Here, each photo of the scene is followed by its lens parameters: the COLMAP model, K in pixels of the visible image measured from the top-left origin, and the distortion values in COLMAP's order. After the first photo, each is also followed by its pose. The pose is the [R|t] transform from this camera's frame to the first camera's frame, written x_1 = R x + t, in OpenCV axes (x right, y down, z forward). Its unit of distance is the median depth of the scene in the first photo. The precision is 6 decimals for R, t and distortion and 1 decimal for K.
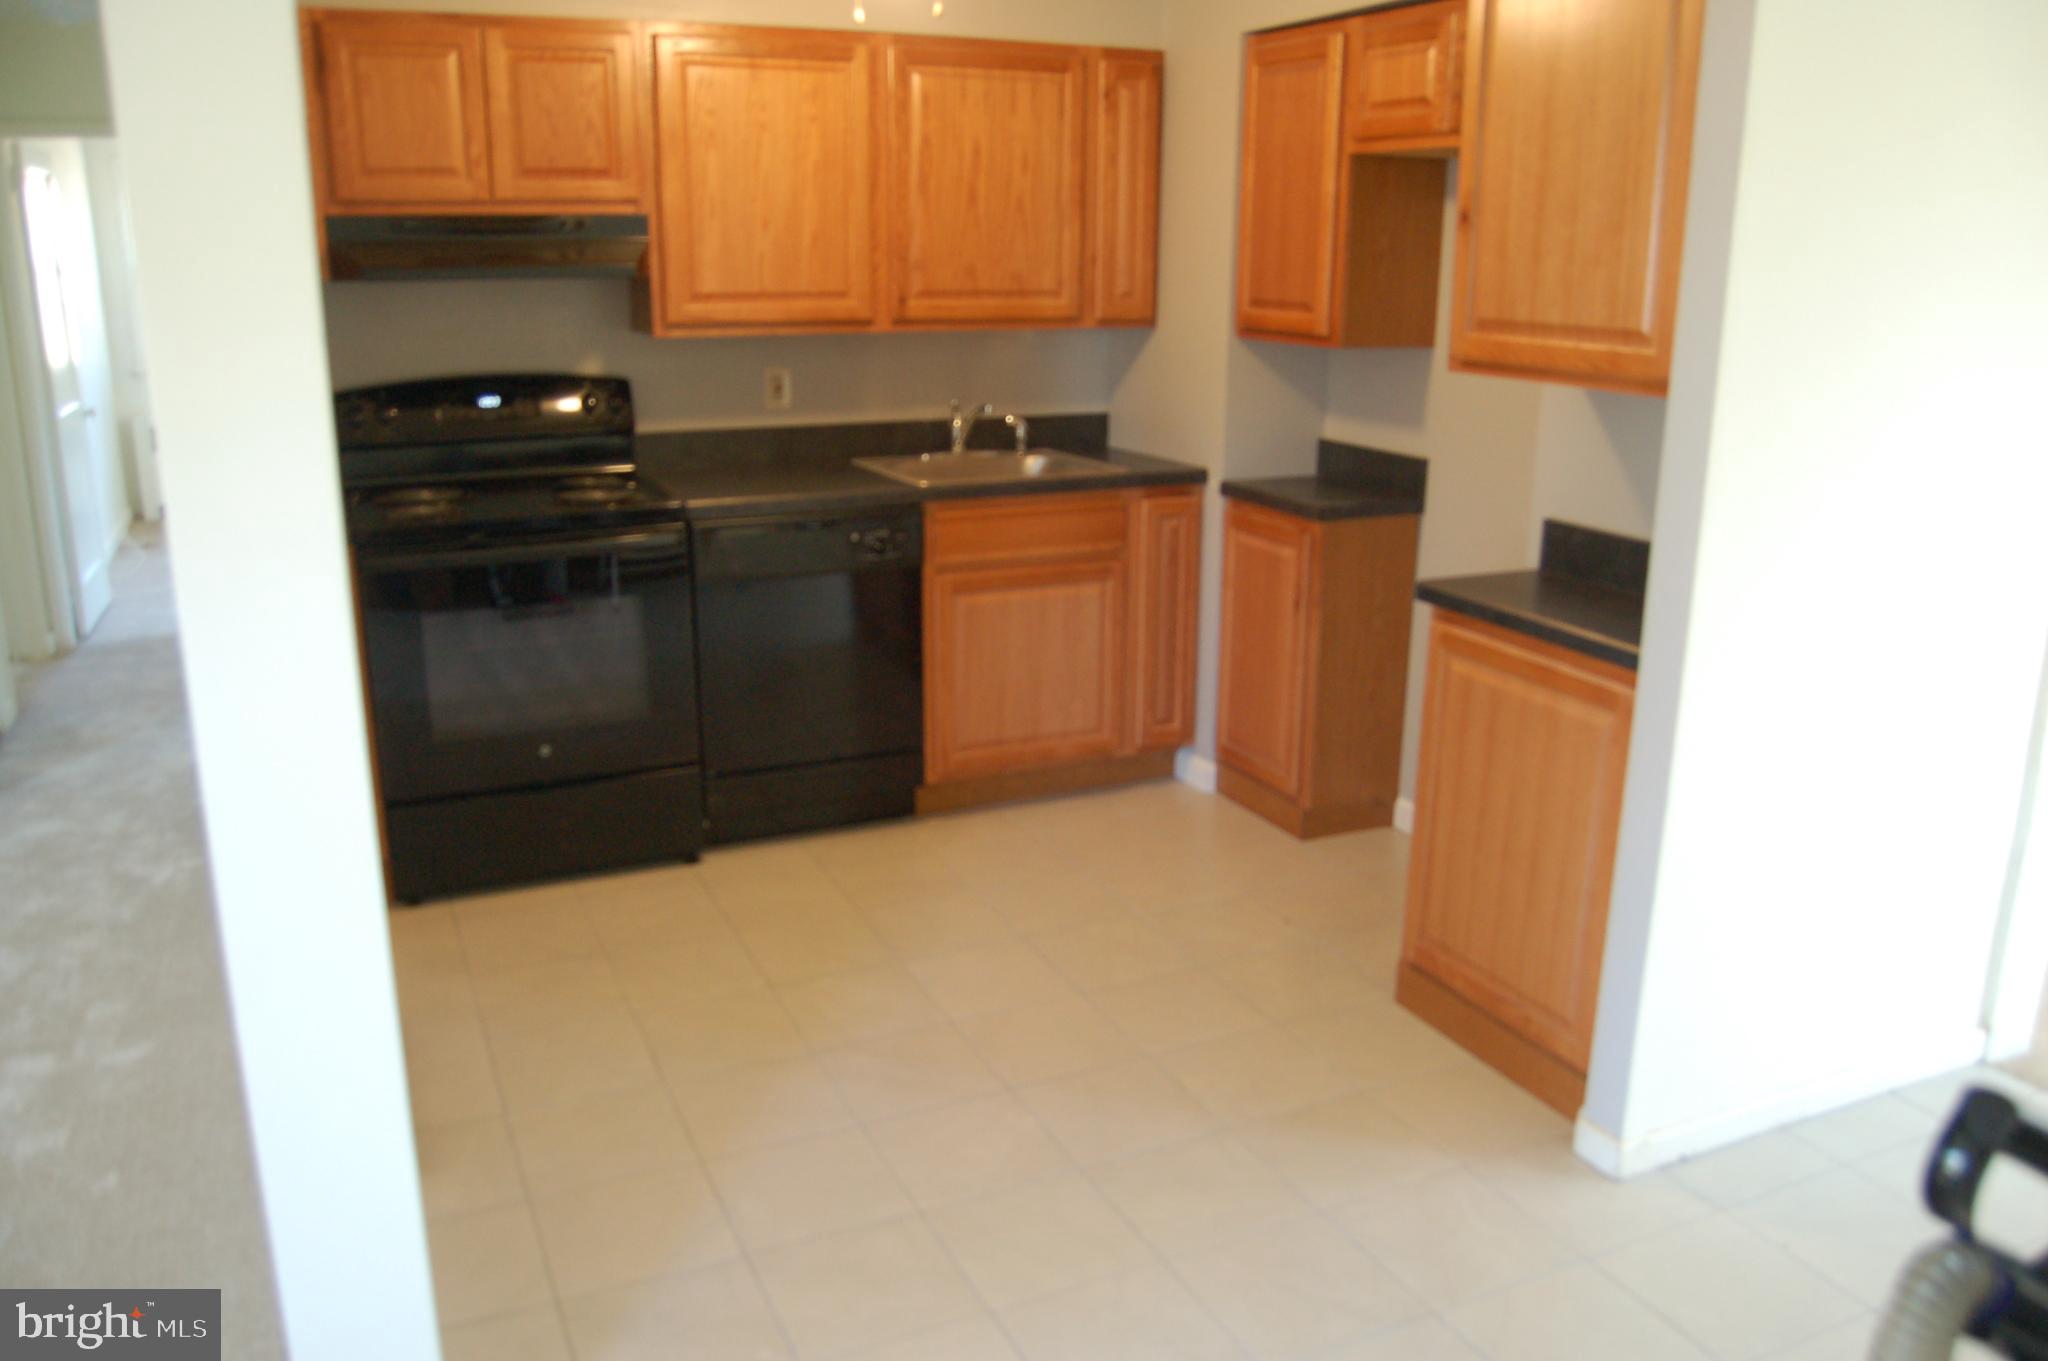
lens RADIAL K [[1592.0, 0, 1024.0], [0, 1592.0, 680.5], [0, 0, 1]] dist [-0.088176, 0.030254]
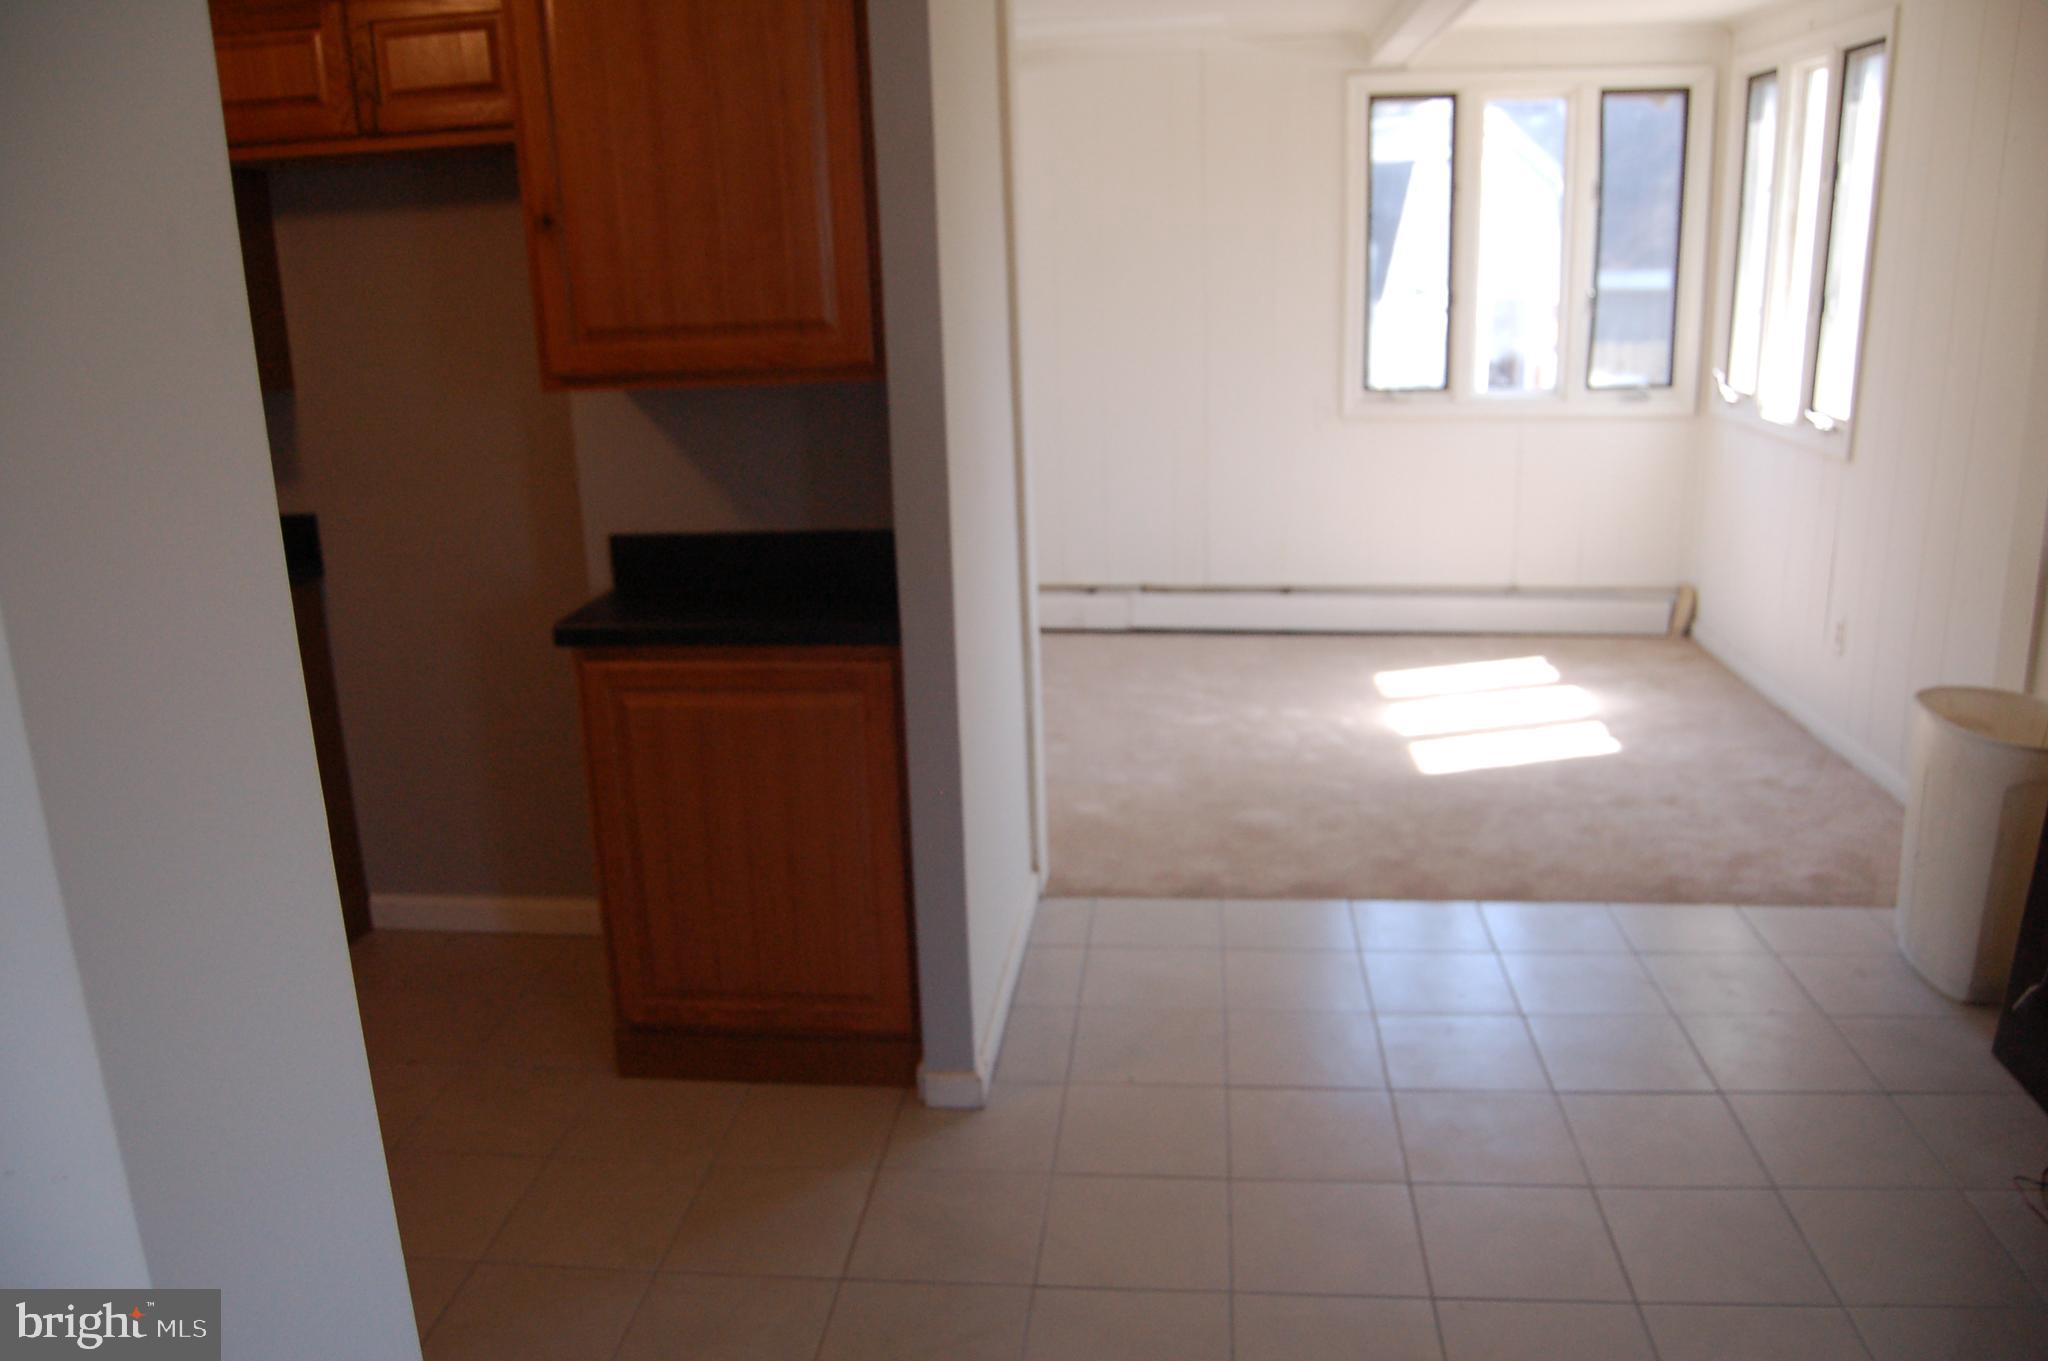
lens RADIAL K [[1617.1, 0, 1024.0], [0, 1617.1, 680.5], [0, 0, 1]] dist [-0.122023, 0.000920]
pose [[0.509398, -0.263551, 0.819179, -0.400199], [0.265448, 0.953648, 0.141747, -0.099382], [-0.818567, 0.145244, 0.555745, 0.306308]]
